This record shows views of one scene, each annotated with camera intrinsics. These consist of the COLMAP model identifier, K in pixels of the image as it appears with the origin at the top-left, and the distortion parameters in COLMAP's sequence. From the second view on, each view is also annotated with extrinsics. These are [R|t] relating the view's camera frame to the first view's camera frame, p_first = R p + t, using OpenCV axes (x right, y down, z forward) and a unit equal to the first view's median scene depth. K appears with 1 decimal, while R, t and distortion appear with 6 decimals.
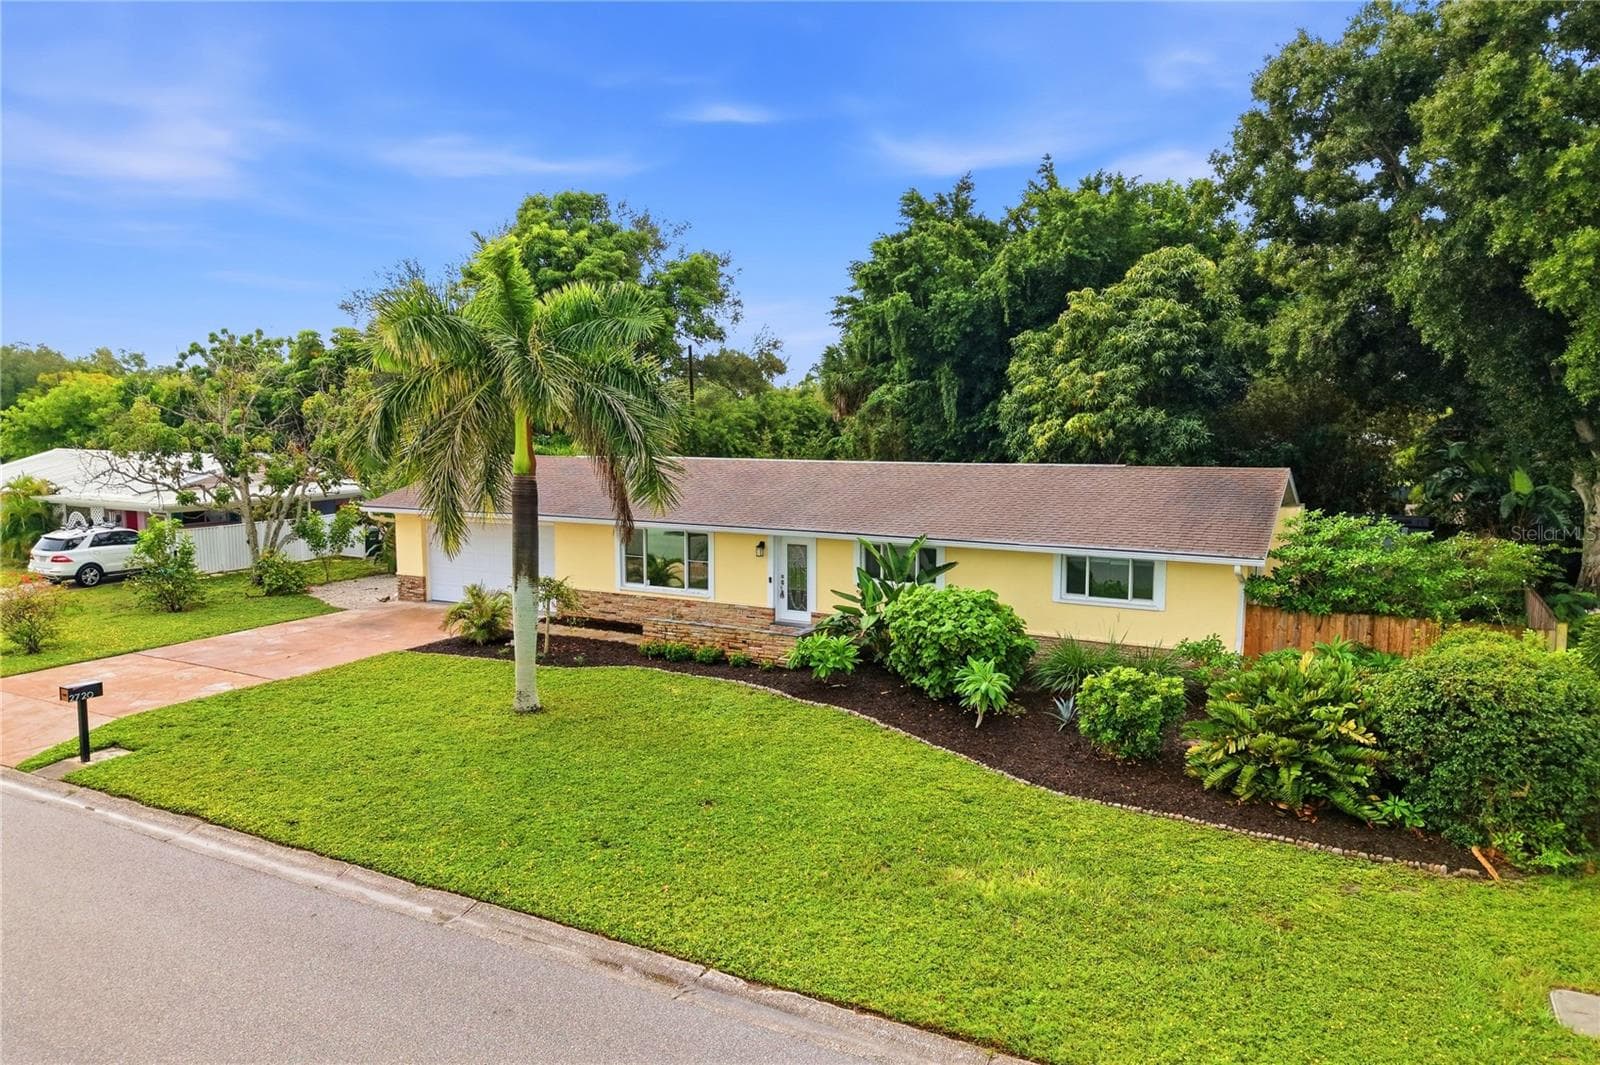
lens RADIAL K [[1072.8, 0, 800.0], [0, 1072.8, 532.5], [0, 0, 1]] dist [0.041518, -0.002798]
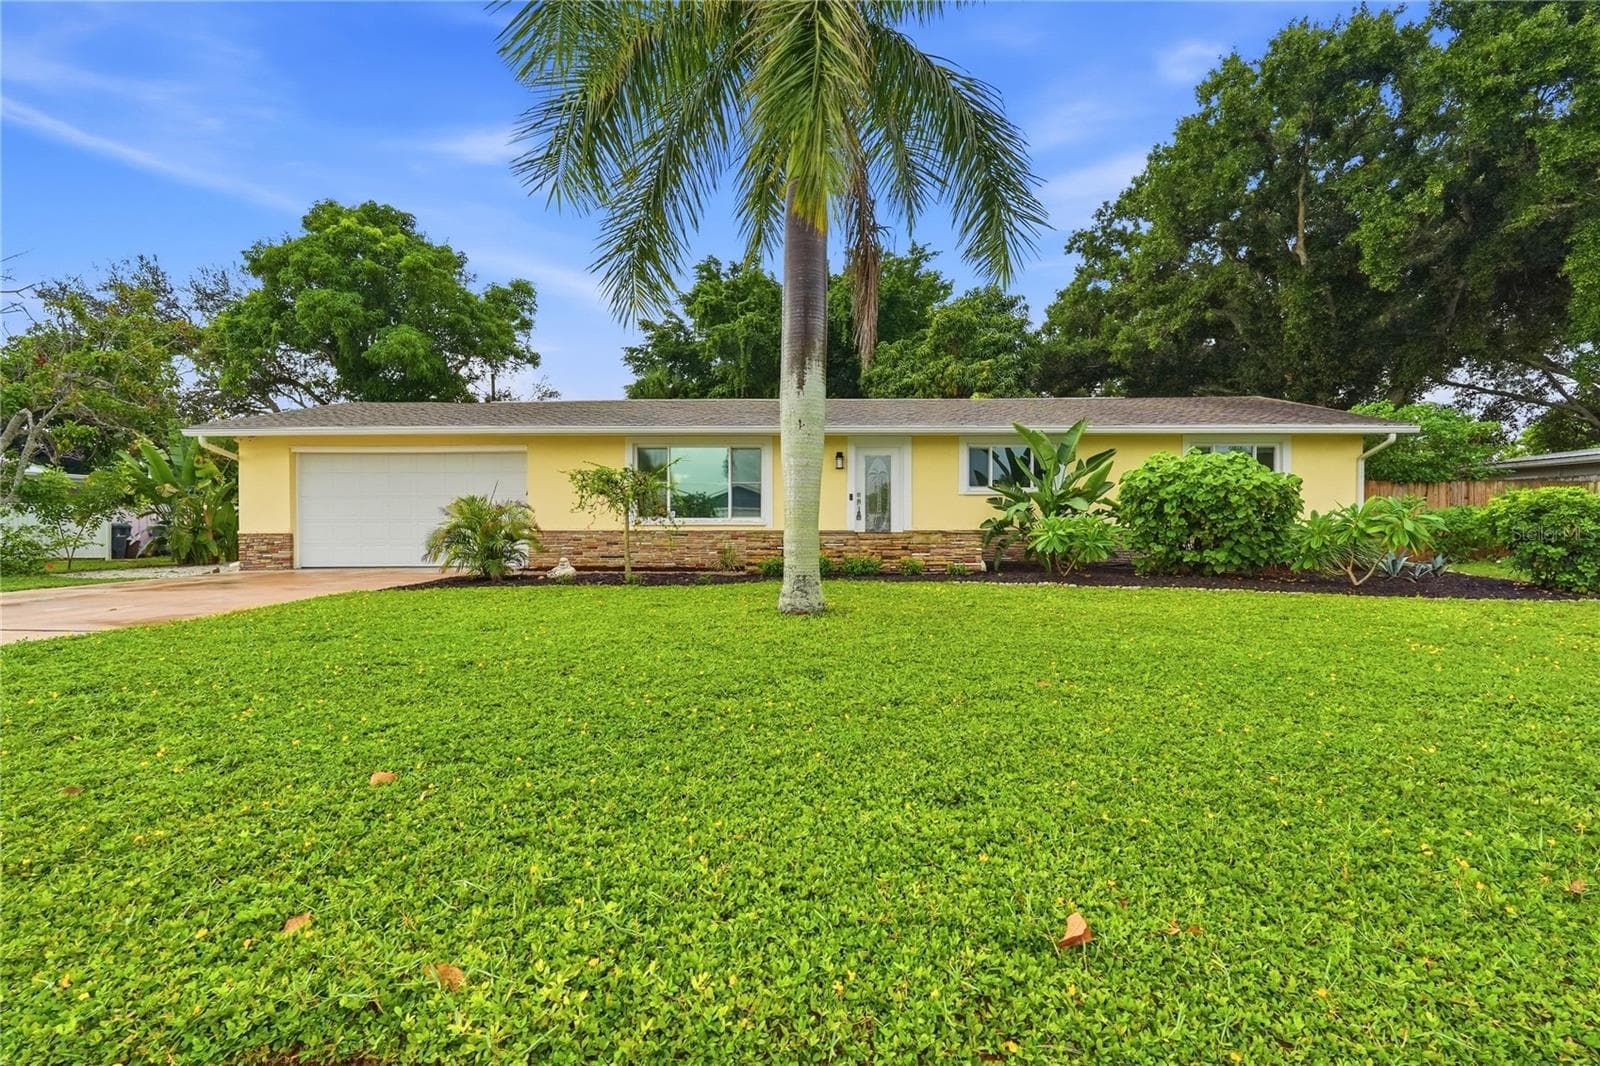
lens RADIAL K [[701.3, 0, 800.0], [0, 701.3, 533.0], [0, 0, 1]] dist [-0.000213, 0.000271]
pose [[0.882311, -0.005915, 0.470629, -0.295374], [0.052556, 0.994906, -0.086024, 0.107372], [-0.467723, 0.100634, 0.878128, 0.474716]]
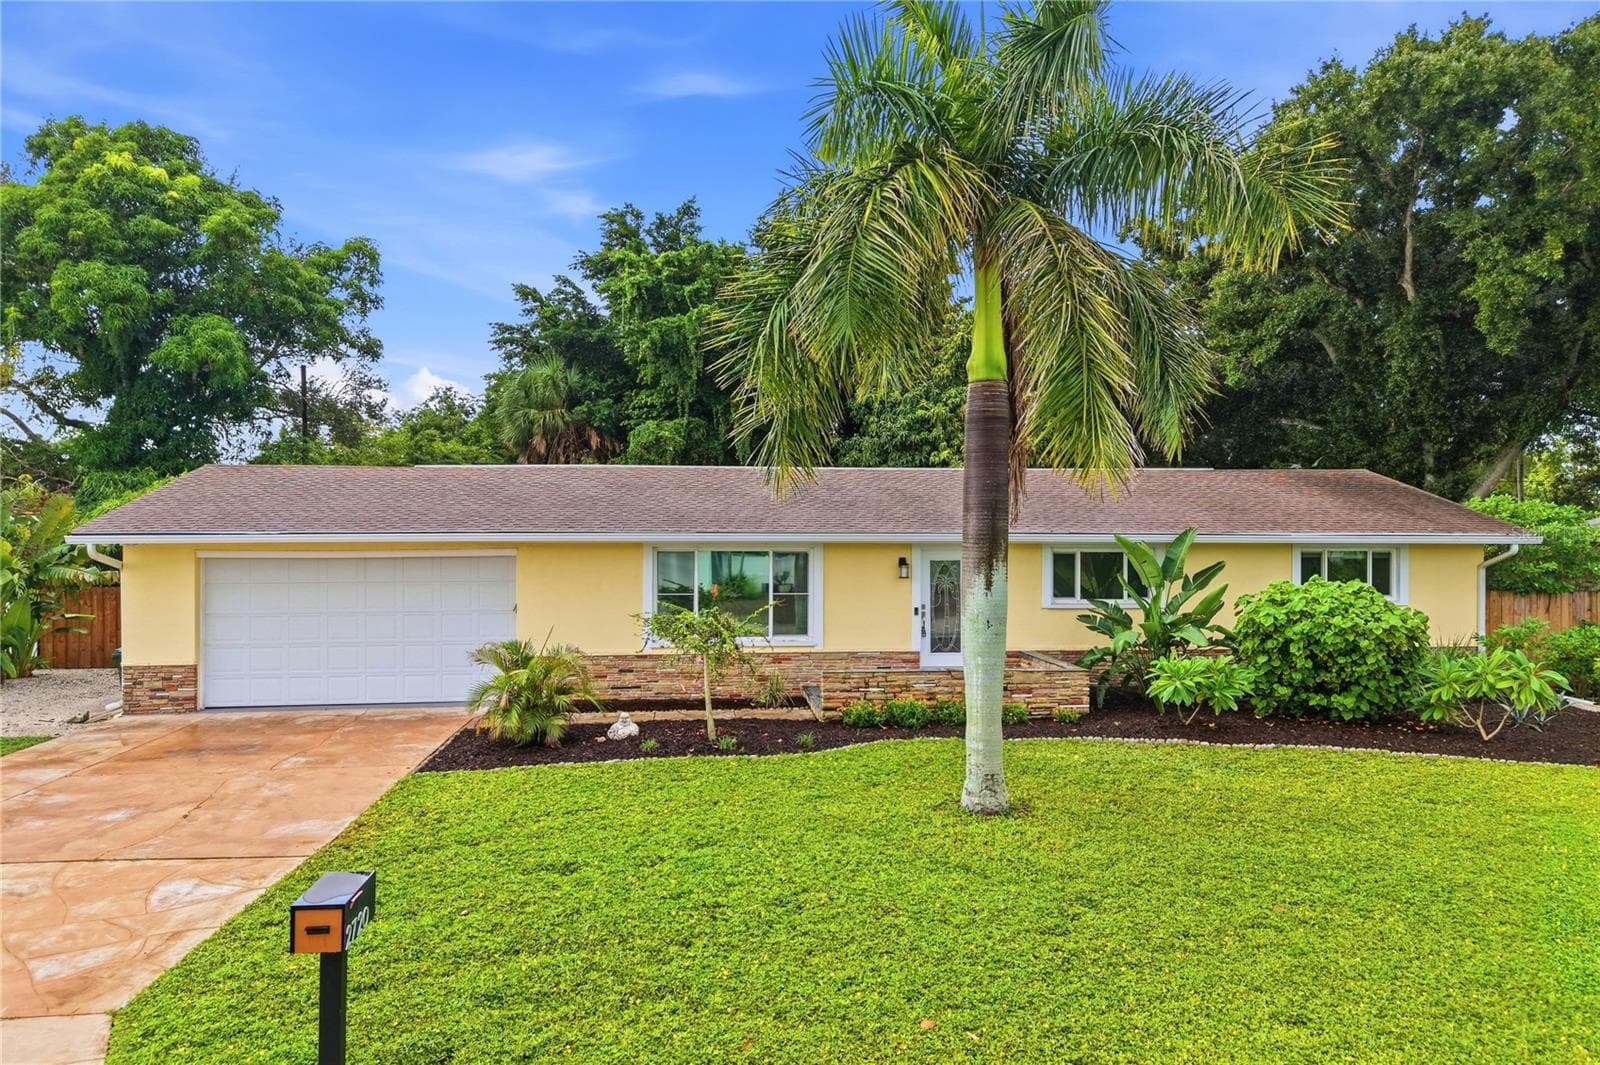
lens RADIAL K [[1069.0, 0, 800.0], [0, 1069.0, 532.5], [0, 0, 1]] dist [0.023633, -0.022803]
pose [[0.817059, 0.001635, 0.576552, -0.451443], [0.062099, 0.993929, -0.090821, 0.046705], [-0.573201, 0.110009, 0.811997, 0.413857]]
